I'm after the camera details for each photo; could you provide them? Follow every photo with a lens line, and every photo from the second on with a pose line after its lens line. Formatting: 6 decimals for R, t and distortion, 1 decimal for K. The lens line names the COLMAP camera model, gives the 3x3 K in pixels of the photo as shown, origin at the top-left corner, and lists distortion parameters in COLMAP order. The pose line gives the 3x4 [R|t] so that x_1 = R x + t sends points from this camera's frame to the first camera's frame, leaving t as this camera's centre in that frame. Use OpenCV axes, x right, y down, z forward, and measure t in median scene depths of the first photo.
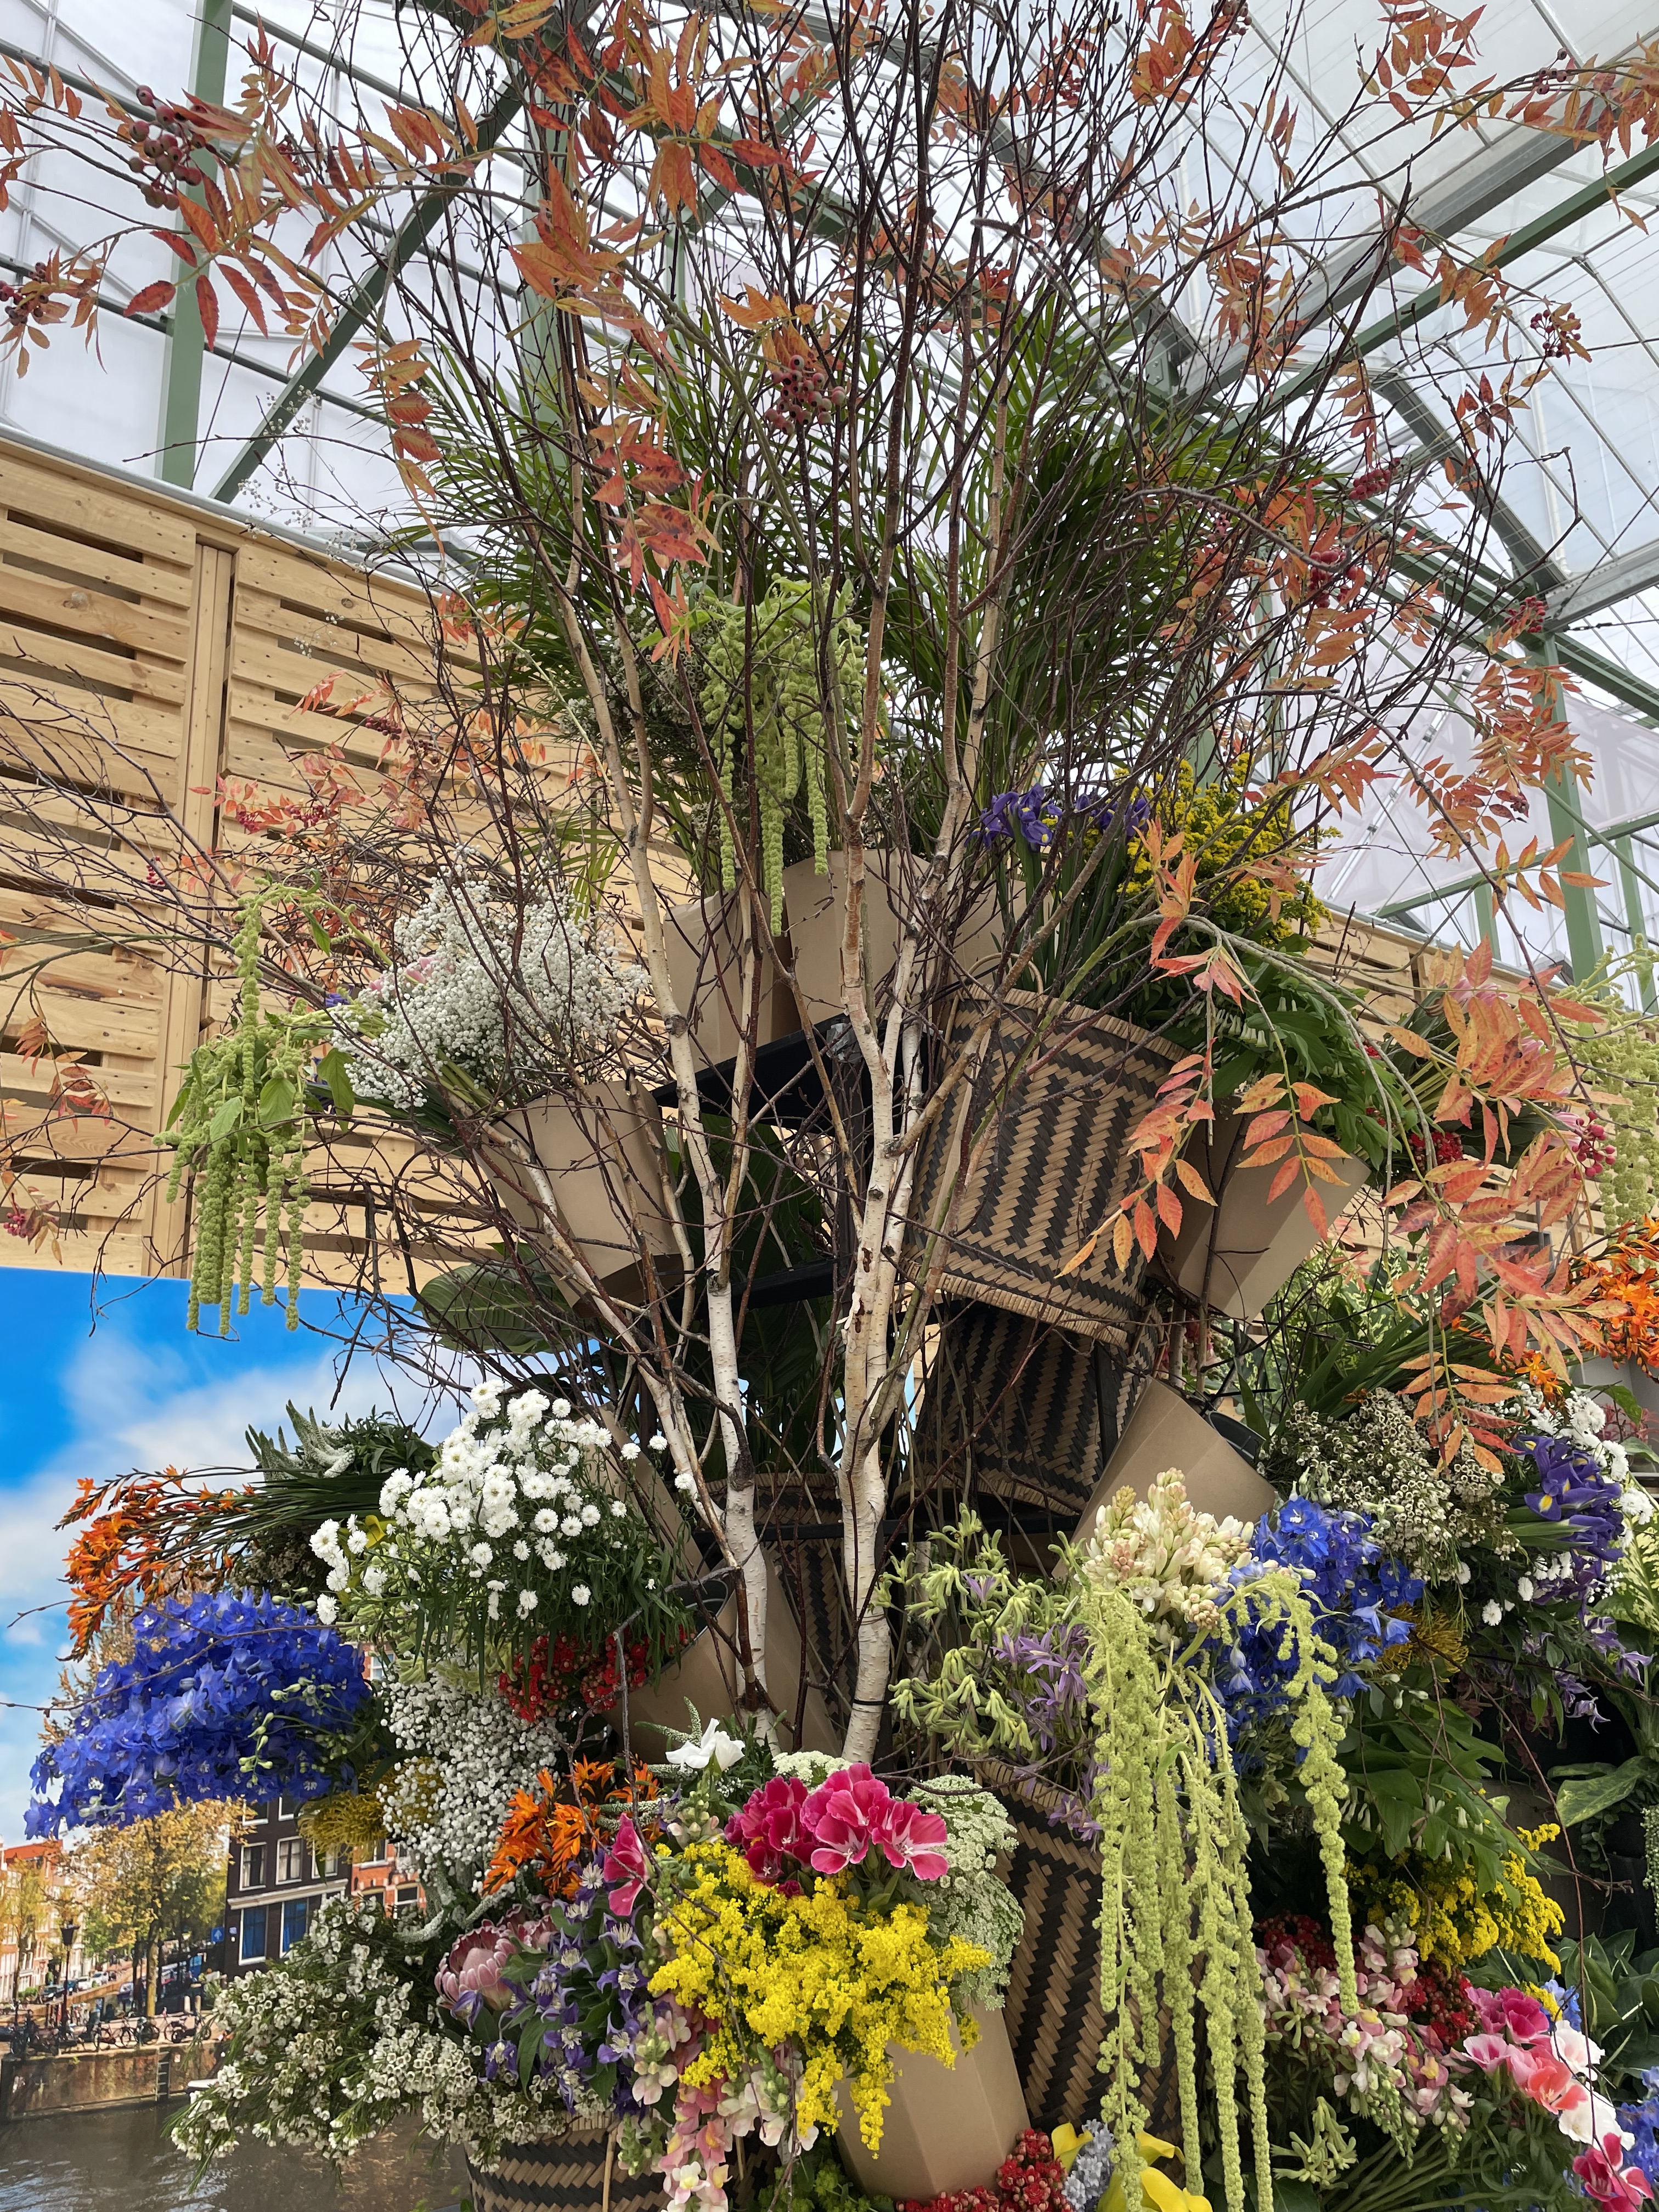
lens RADIAL K [[1690.6, 0, 829.5], [0, 1690.6, 1106.0], [0, 0, 1]] dist [0.094922, -0.126013]
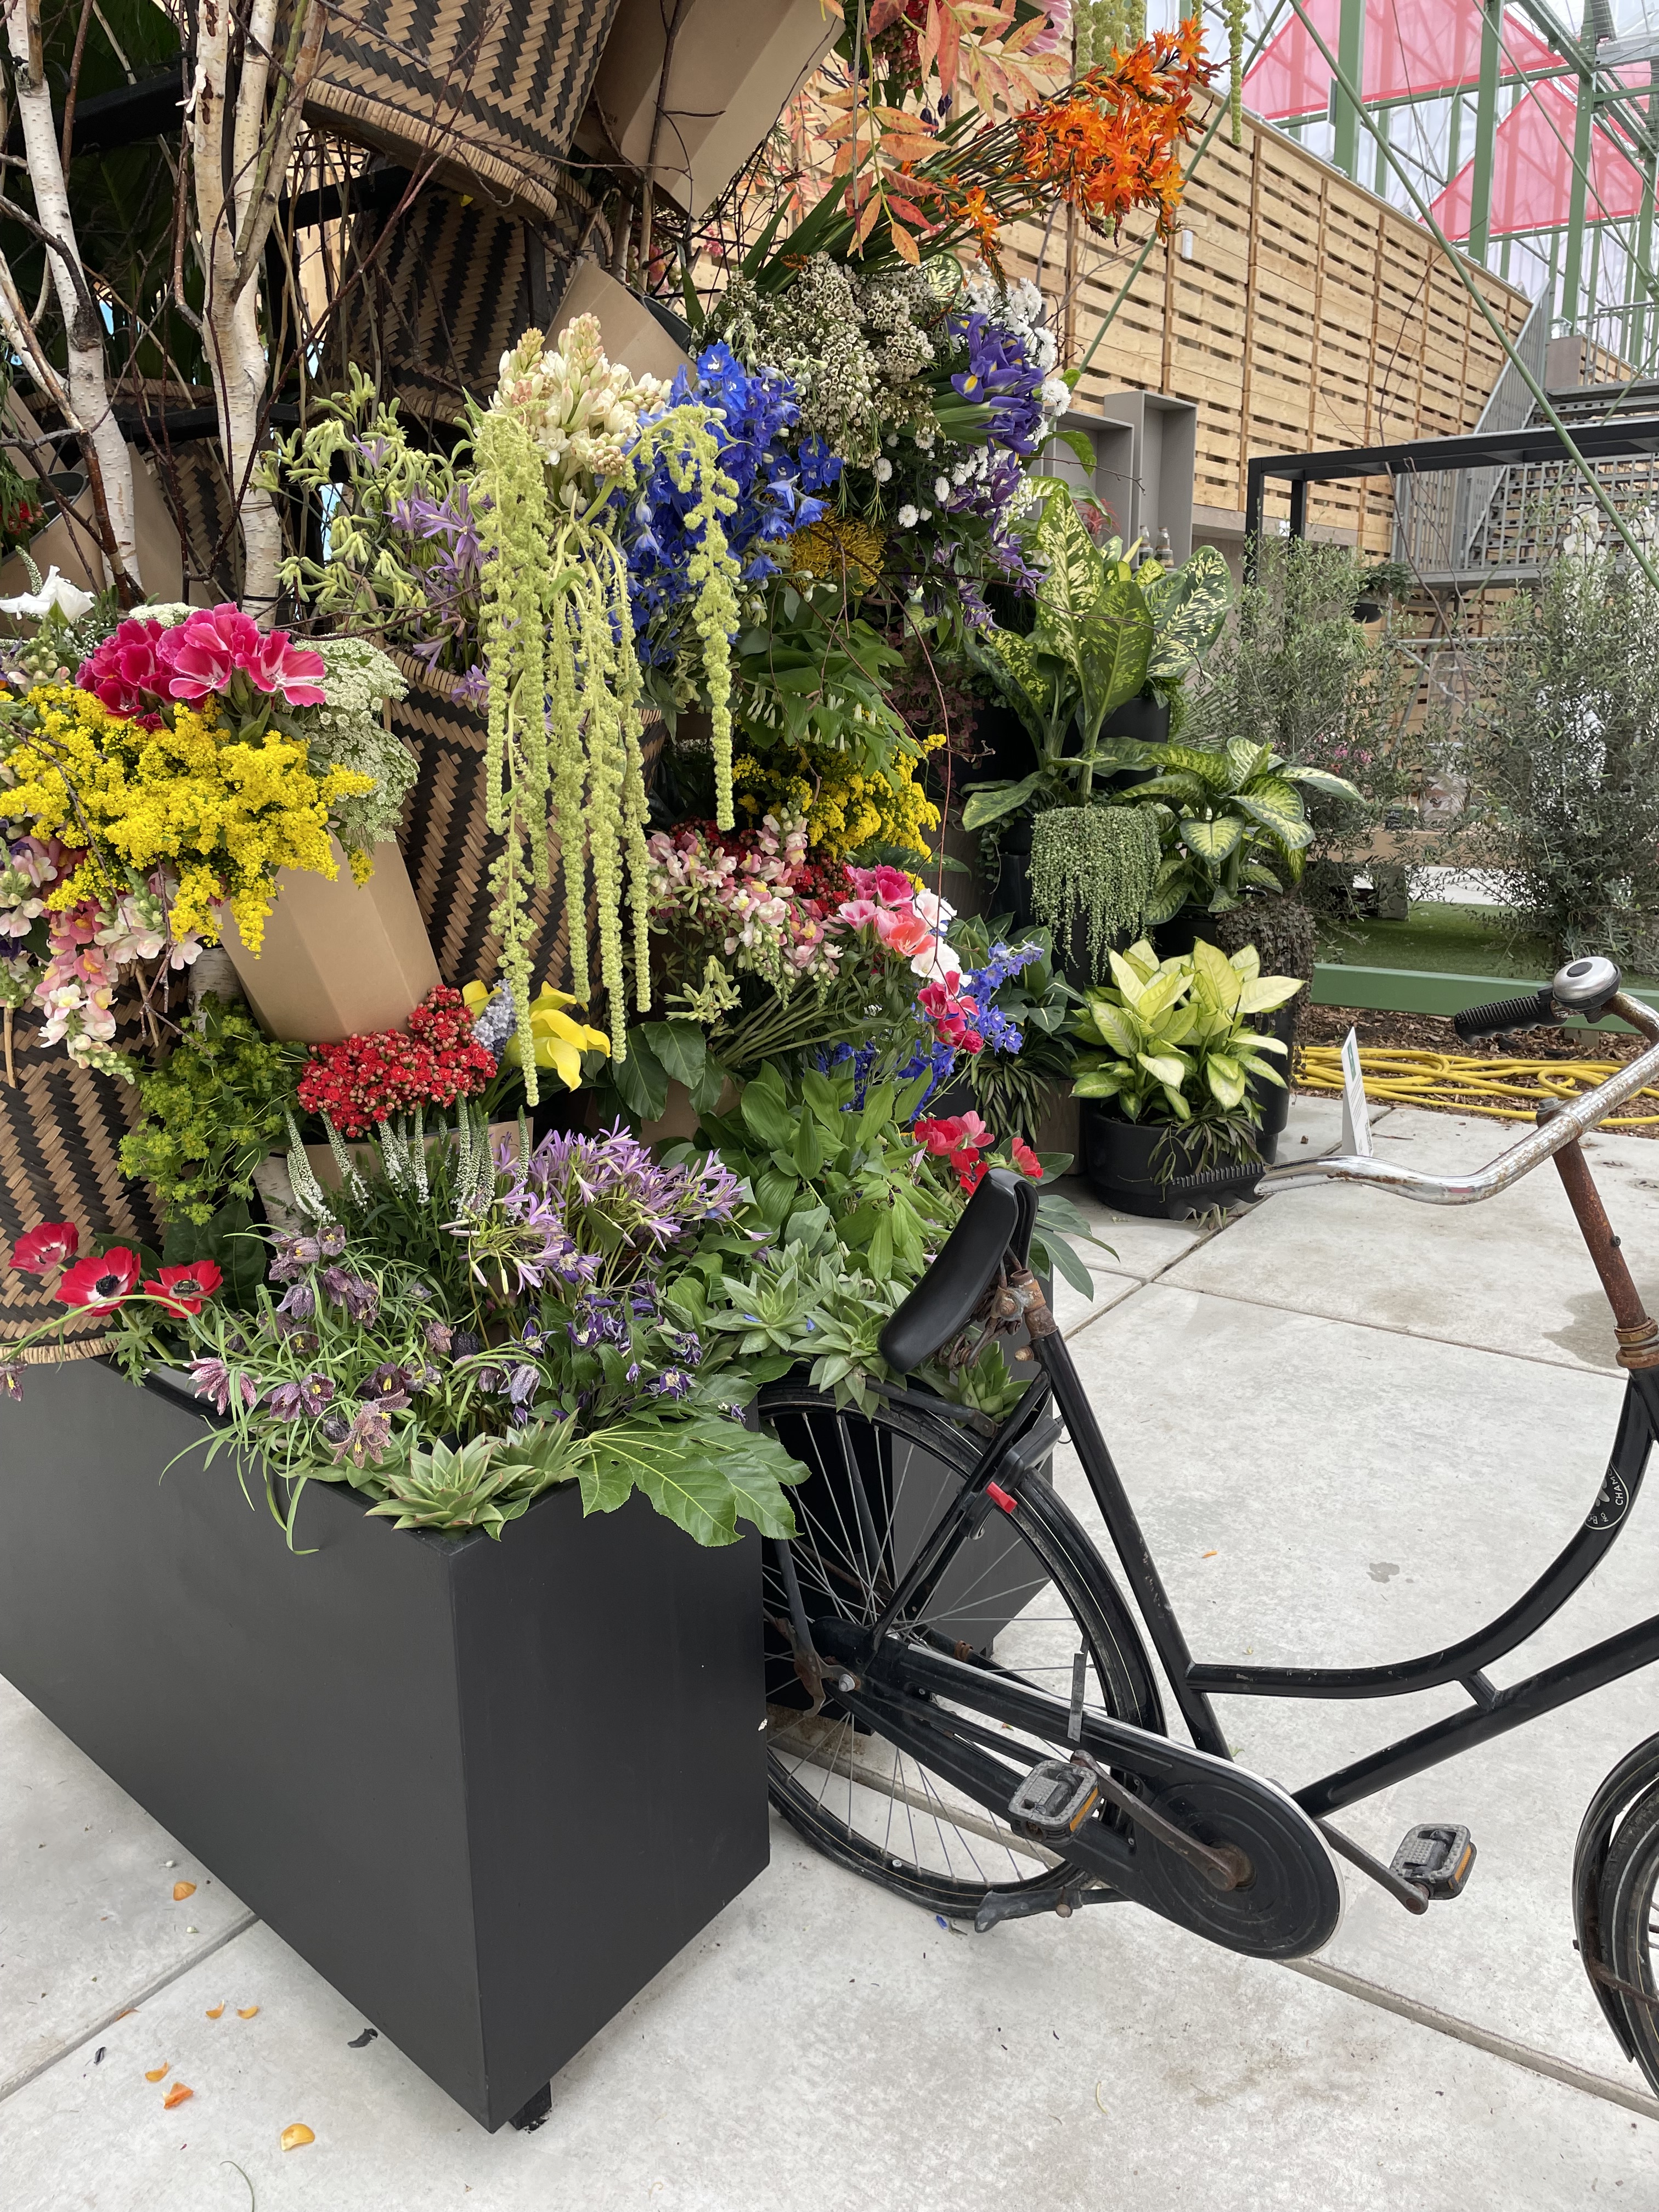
lens RADIAL K [[1690.6, 0, 829.5], [0, 1690.6, 1106.0], [0, 0, 1]] dist [0.094922, -0.126013]
pose [[0.958749, -0.058074, 0.278260, 0.049124], [-0.086613, 0.872676, 0.480557, 0.131266], [-0.270738, -0.484835, 0.831647, 0.020642]]
